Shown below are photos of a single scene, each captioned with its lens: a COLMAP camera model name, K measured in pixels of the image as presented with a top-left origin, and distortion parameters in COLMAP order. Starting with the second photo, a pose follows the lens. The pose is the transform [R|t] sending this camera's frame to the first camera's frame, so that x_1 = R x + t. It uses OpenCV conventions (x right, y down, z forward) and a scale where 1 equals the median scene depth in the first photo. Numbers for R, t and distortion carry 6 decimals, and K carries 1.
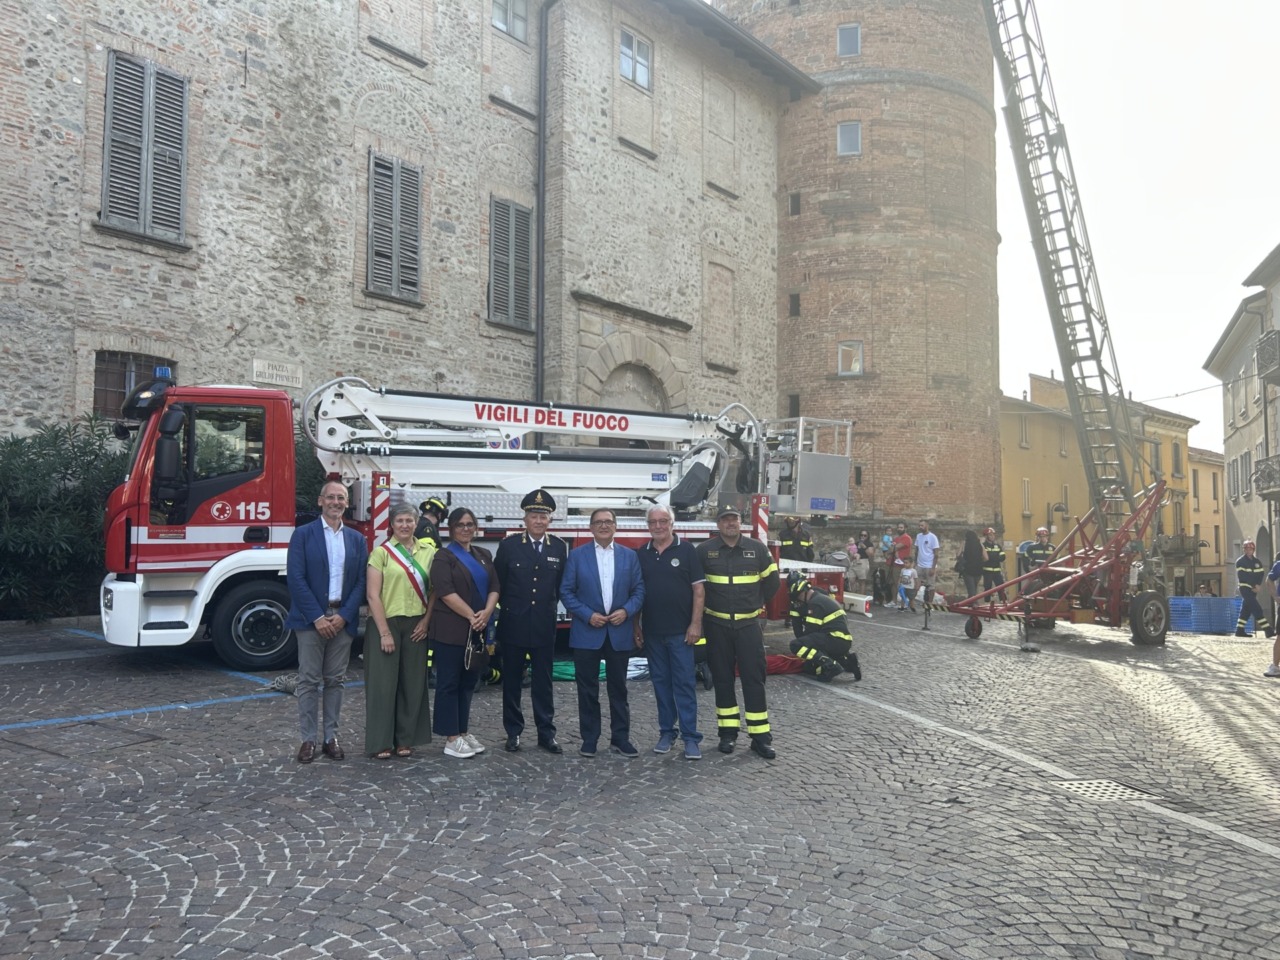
lens RADIAL K [[977.5, 0, 637.5], [0, 977.5, 476.3], [0, 0, 1]] dist [0.034908, -0.034237]
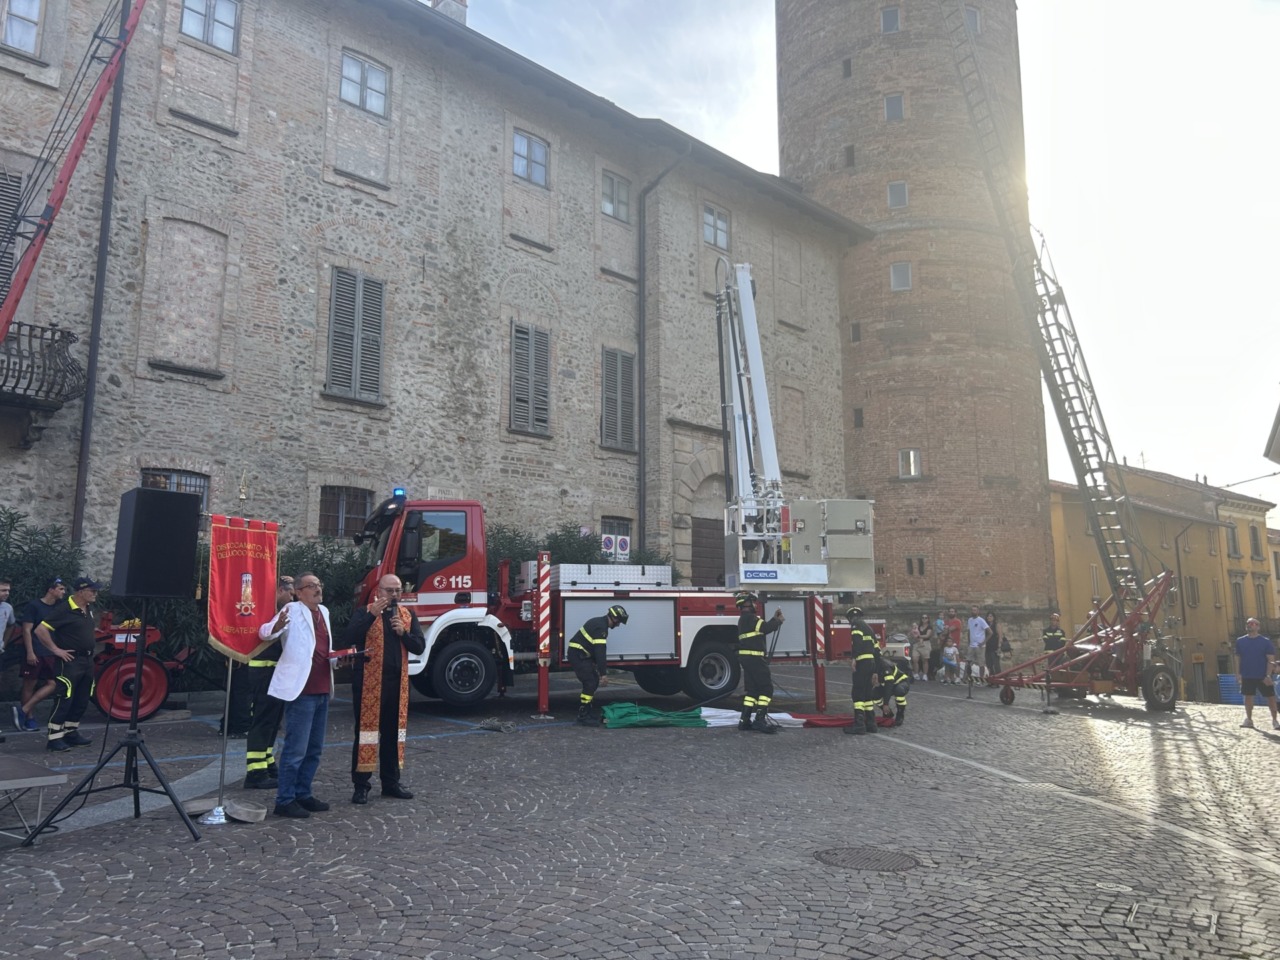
lens RADIAL K [[965.2, 0, 644.0], [0, 965.2, 469.9], [0, 0, 1]] dist [0.071974, -0.097173]
pose [[0.996571, -0.021893, -0.079793, -0.002184], [0.014192, 0.995296, -0.095832, -0.011016], [0.081516, 0.094371, 0.992194, -0.197213]]
